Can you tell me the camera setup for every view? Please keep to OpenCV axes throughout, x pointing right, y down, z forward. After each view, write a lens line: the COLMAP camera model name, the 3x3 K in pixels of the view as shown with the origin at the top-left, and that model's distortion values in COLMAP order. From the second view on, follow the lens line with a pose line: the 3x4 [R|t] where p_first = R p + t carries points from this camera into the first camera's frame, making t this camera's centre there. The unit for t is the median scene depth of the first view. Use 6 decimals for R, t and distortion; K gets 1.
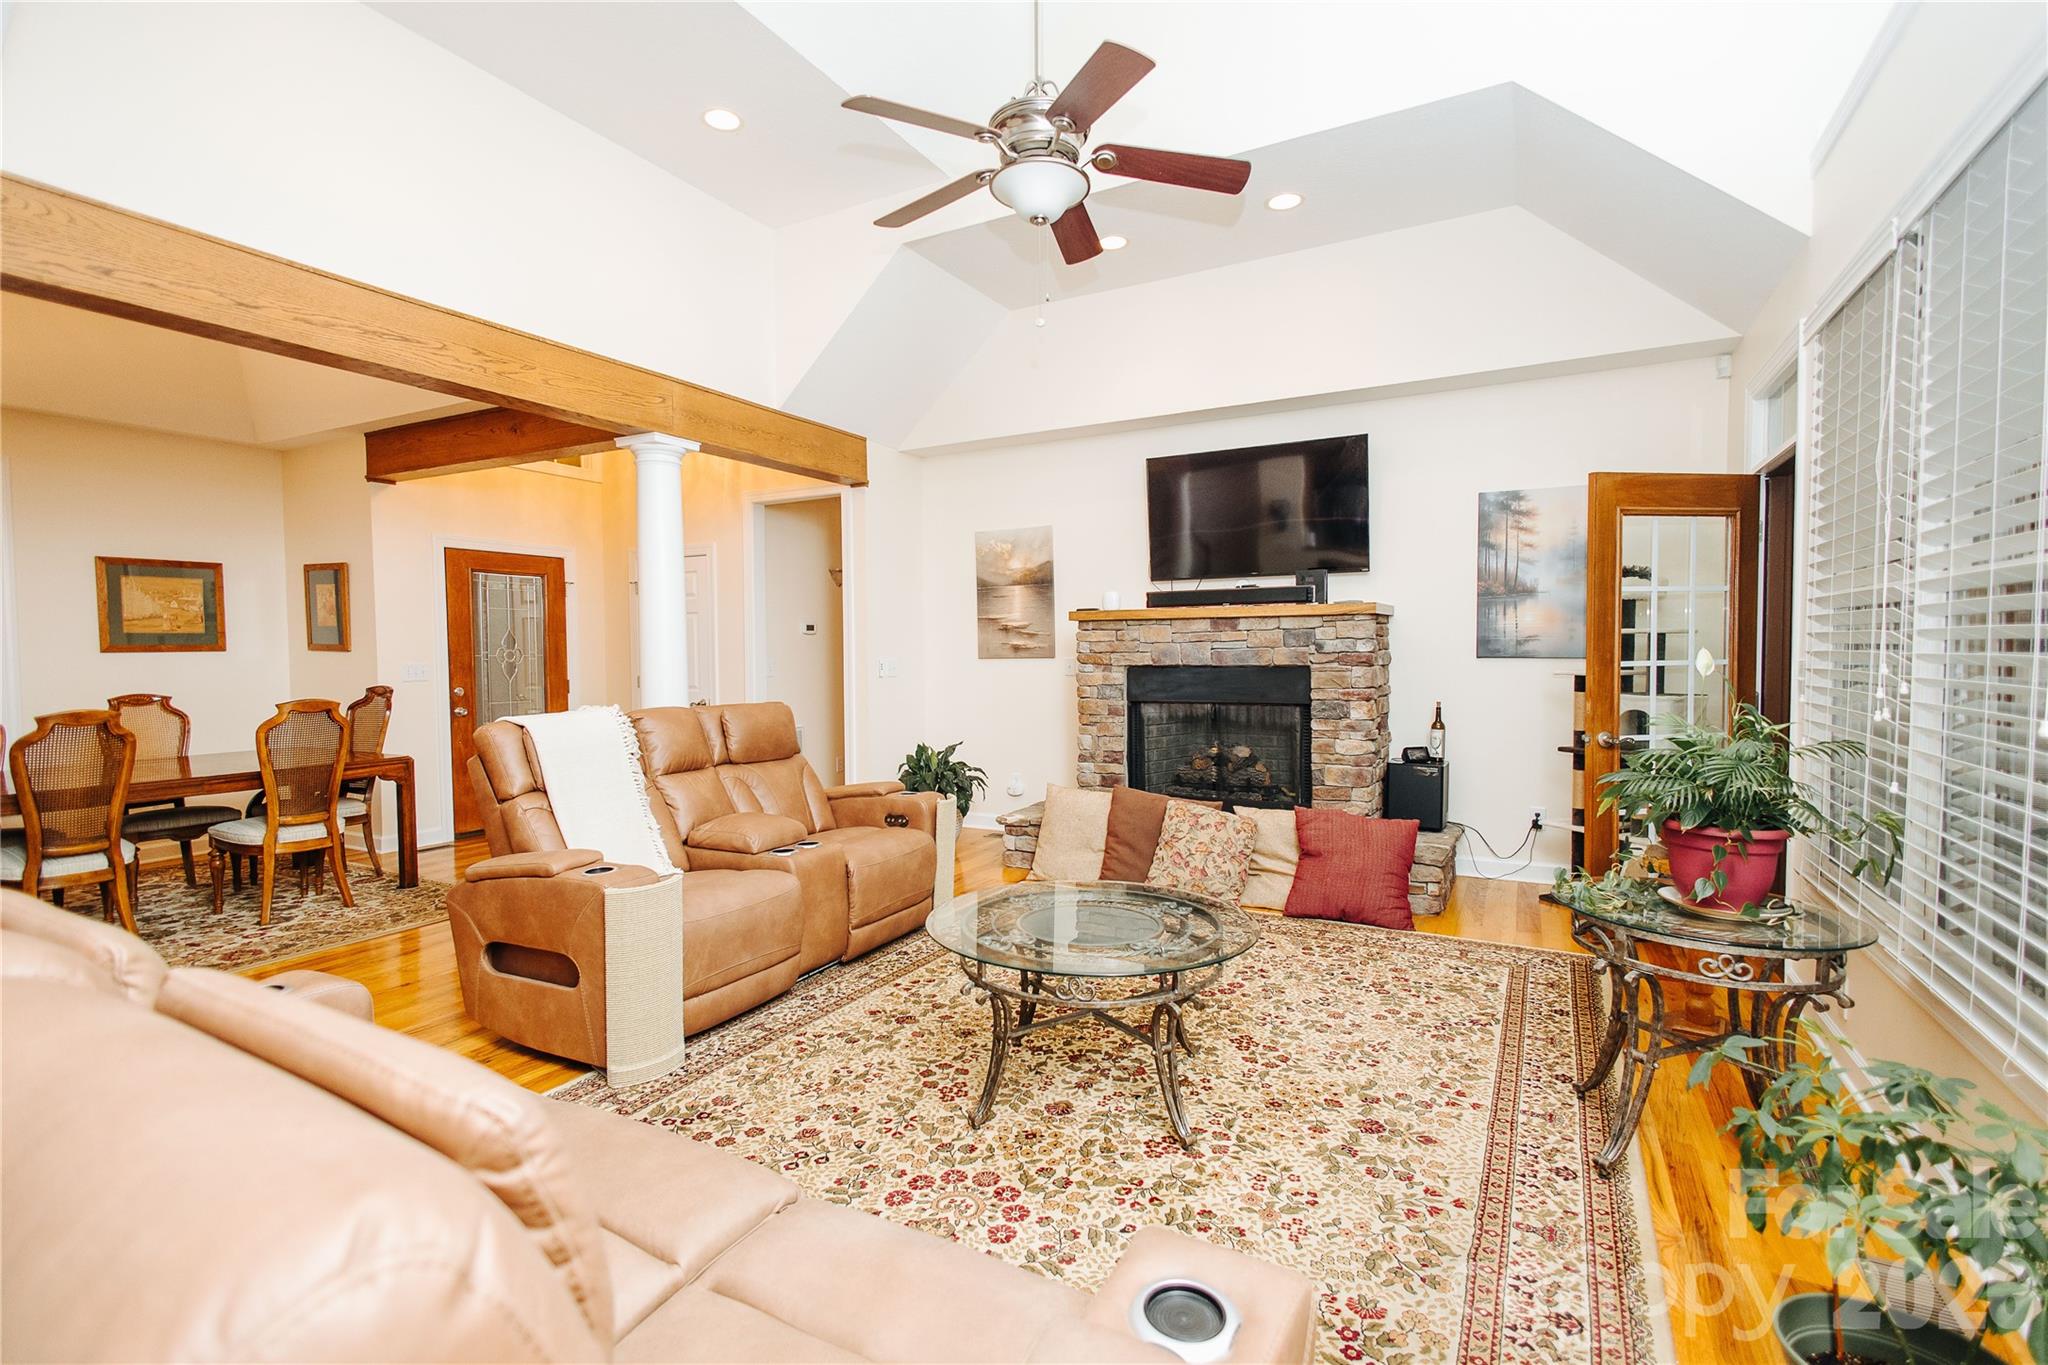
lens RADIAL K [[935.7, 0, 1027.1], [0, 935.7, 680.0], [0, 0, 1]] dist [0.013722, -0.005443]
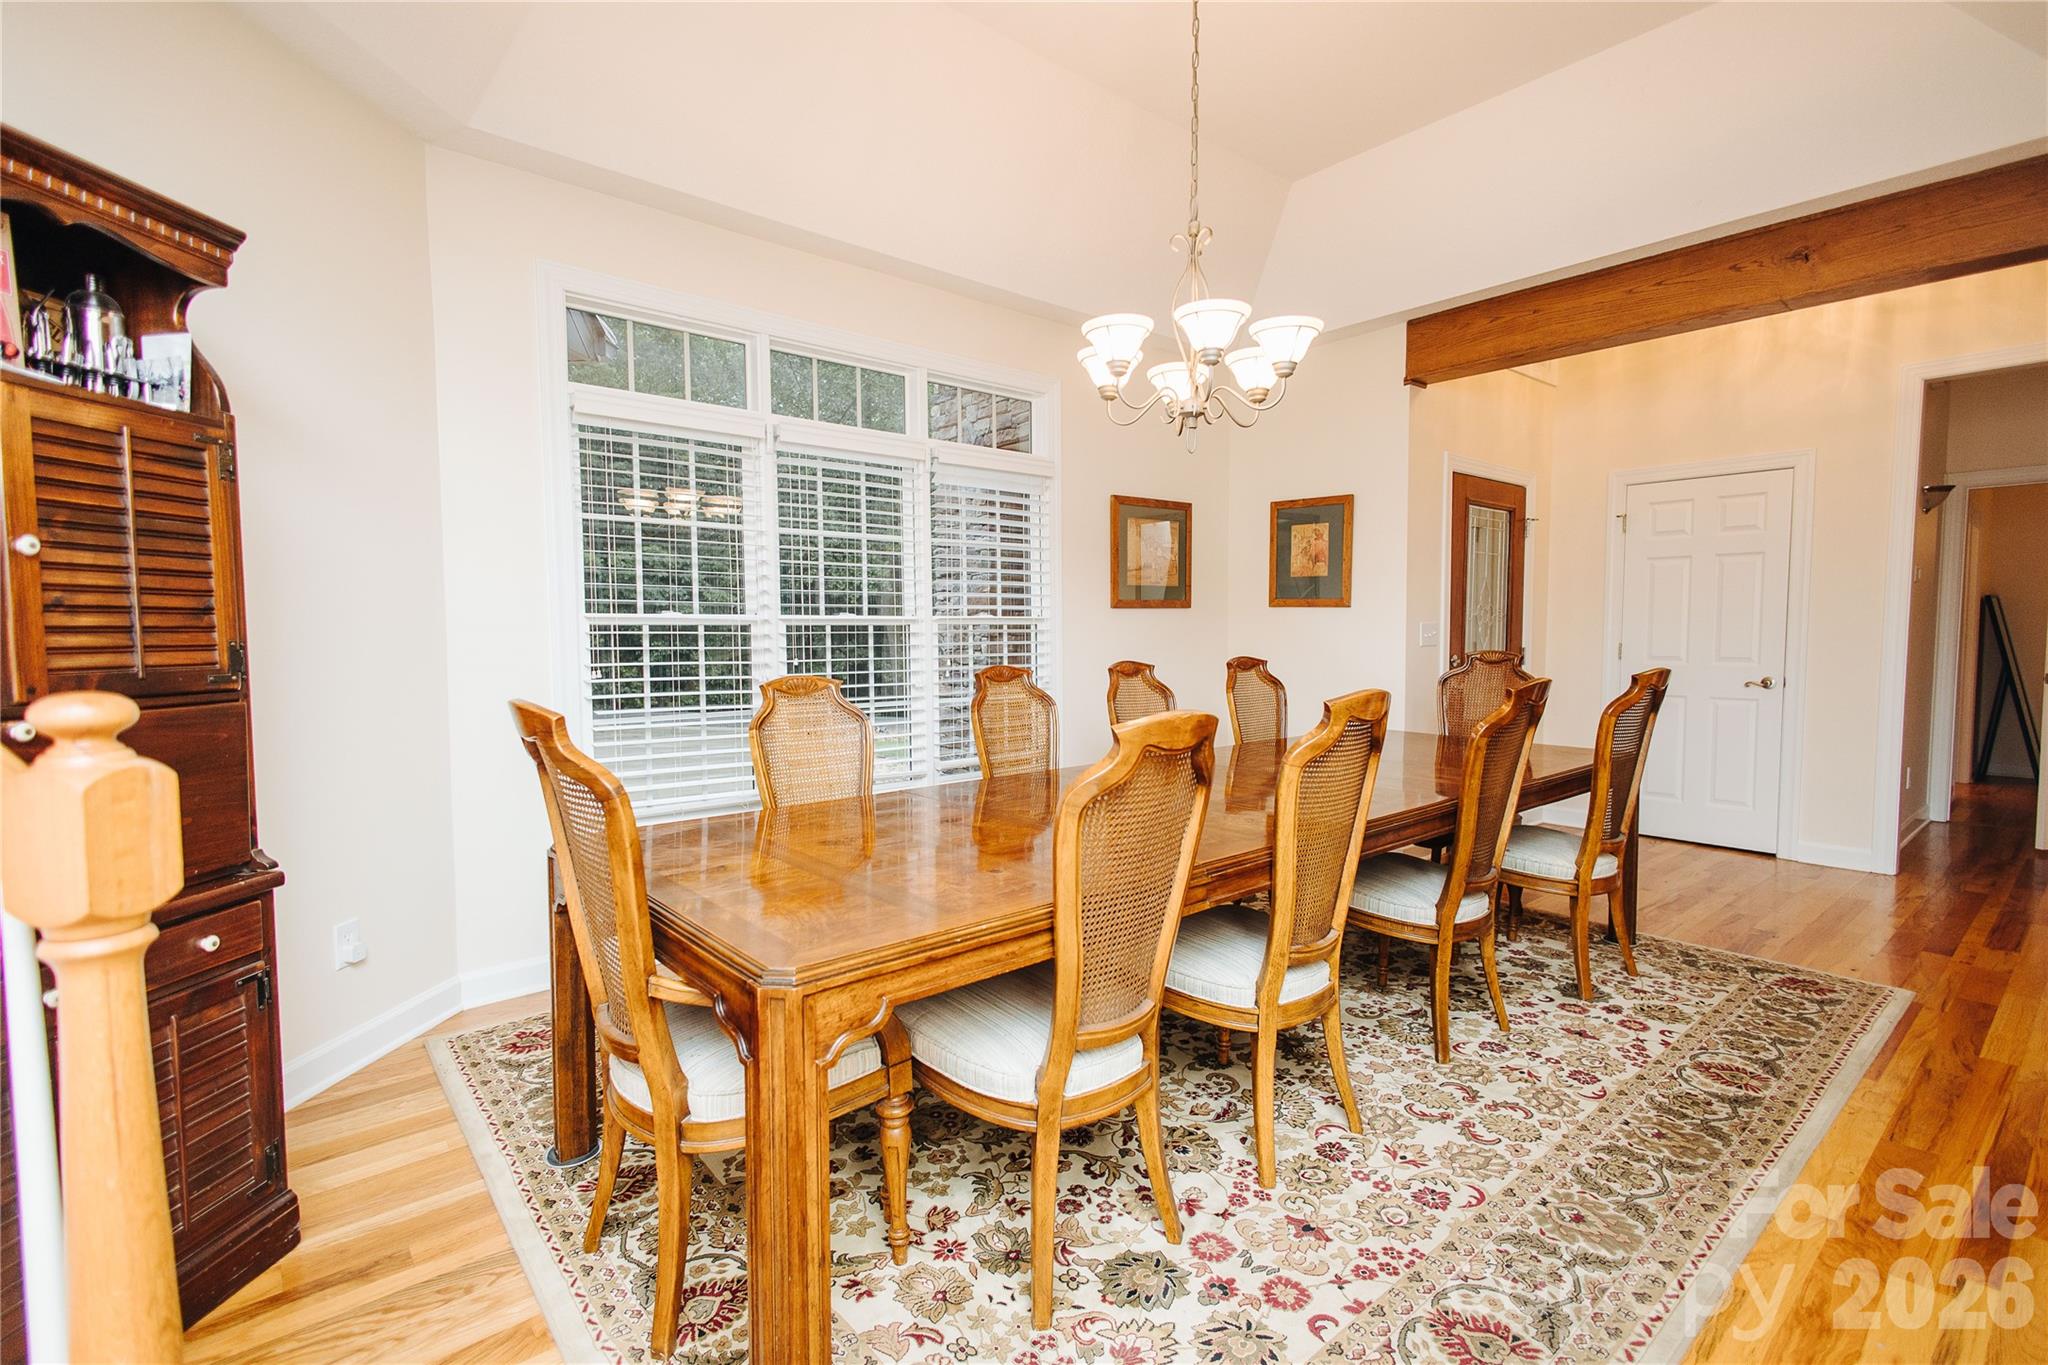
lens RADIAL K [[935.7, 0, 1018.7], [0, 935.7, 683.5], [0, 0, 1]] dist [0.013722, -0.005443]
pose [[0.925824, 0.023642, -0.377214, -1.027260], [-0.012095, 0.999384, 0.032950, 0.017950], [0.377761, -0.025943, 0.925540, 0.238294]]
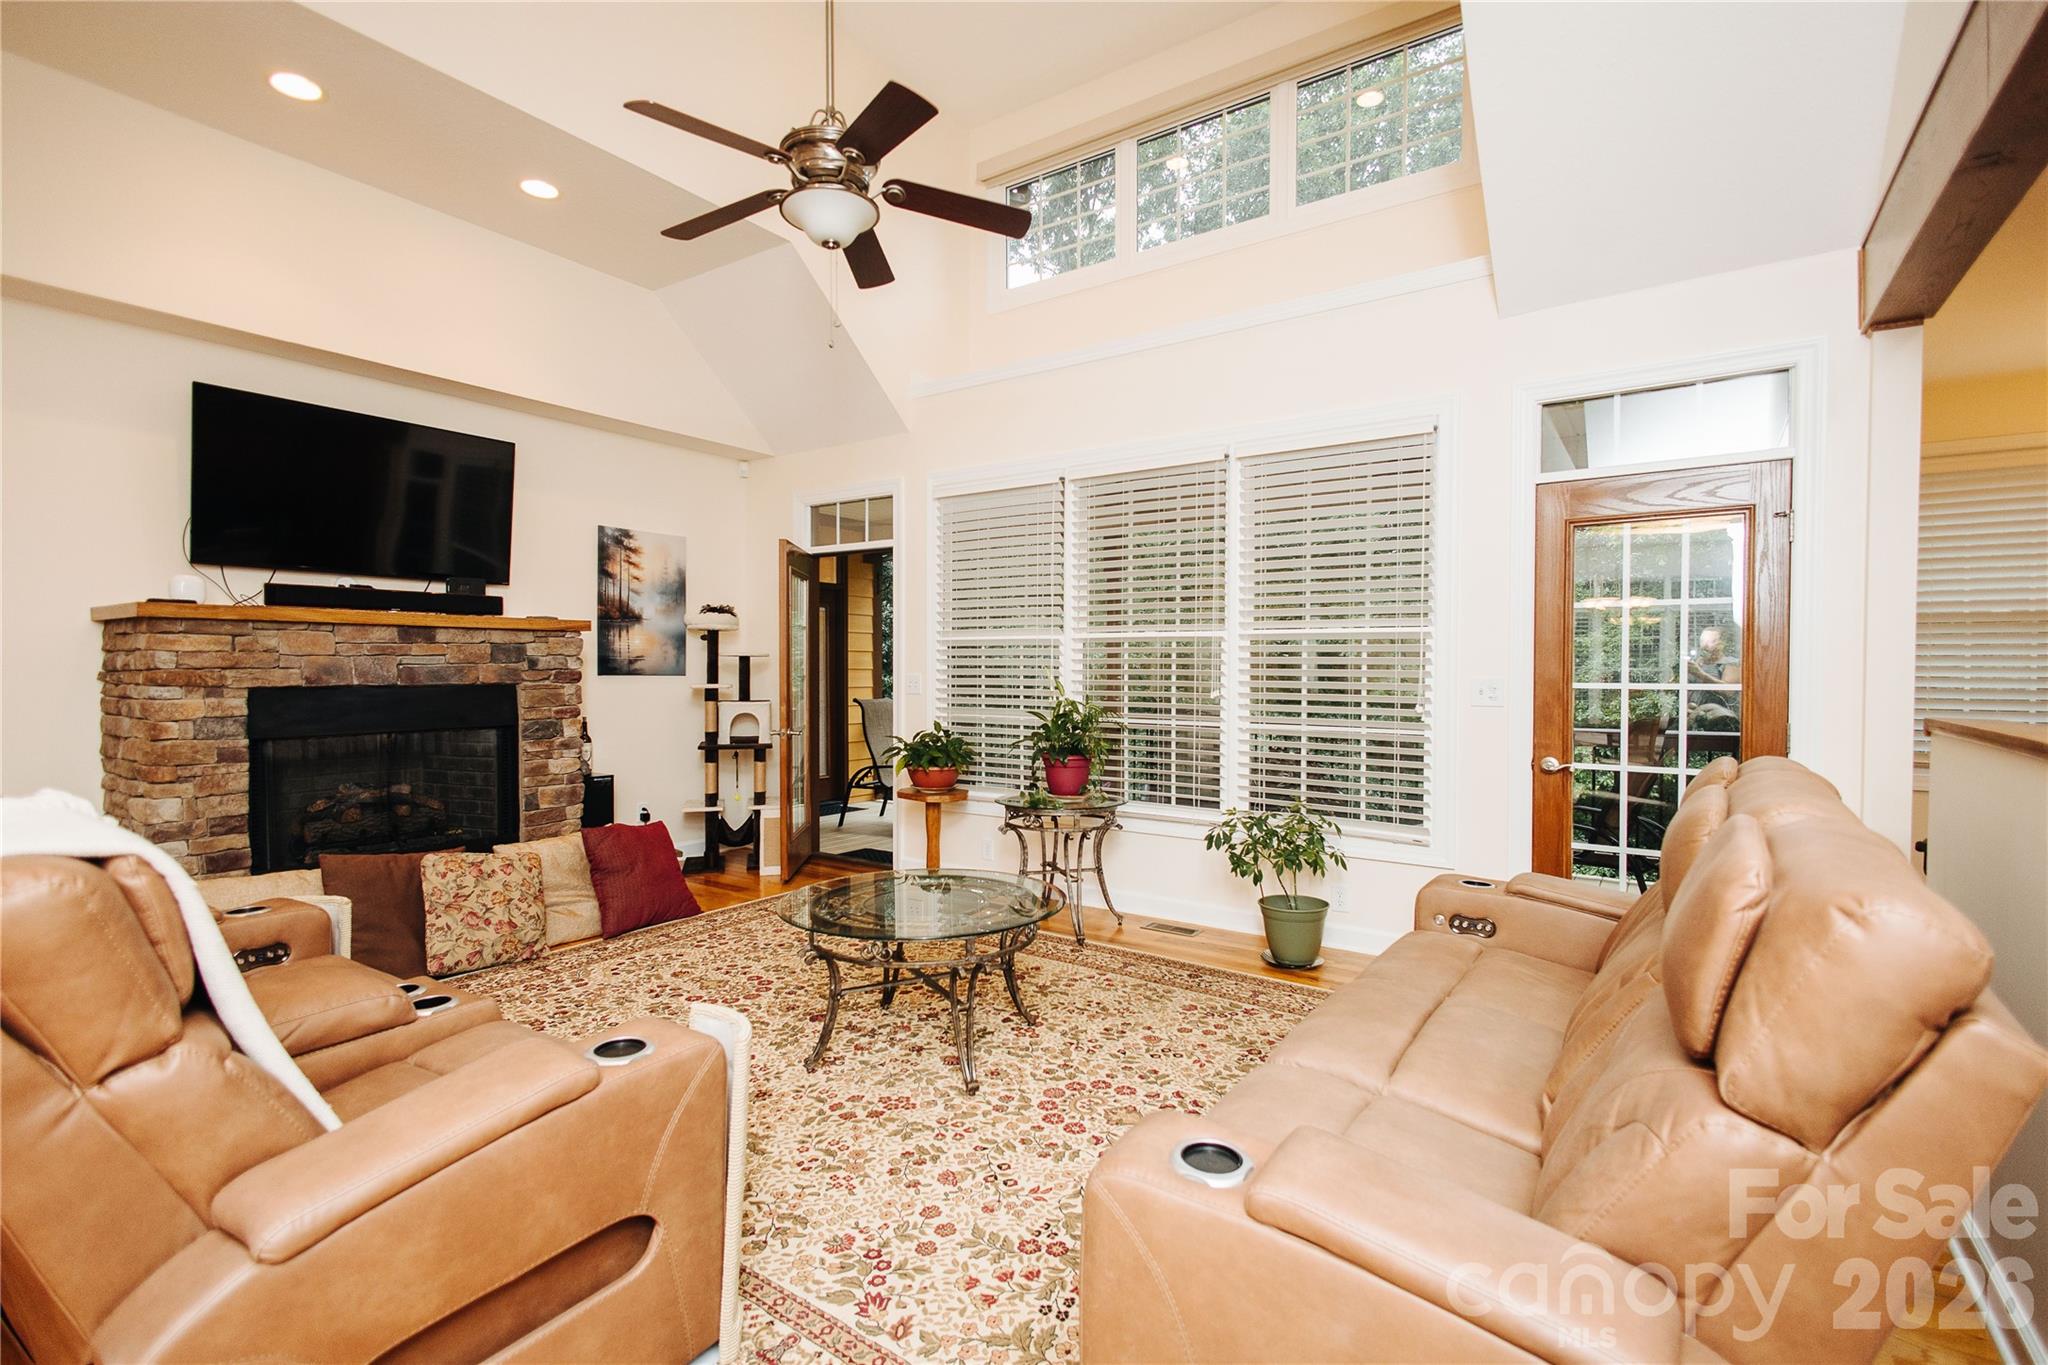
lens RADIAL K [[935.7, 0, 1026.6], [0, 935.7, 677.9], [0, 0, 1]] dist [0.013722, -0.005443]
pose [[0.107312, -0.004023, 0.994217, -0.689898], [0.029695, 0.999559, 0.000839, -0.008099], [-0.993782, 0.029433, 0.107384, 0.482764]]
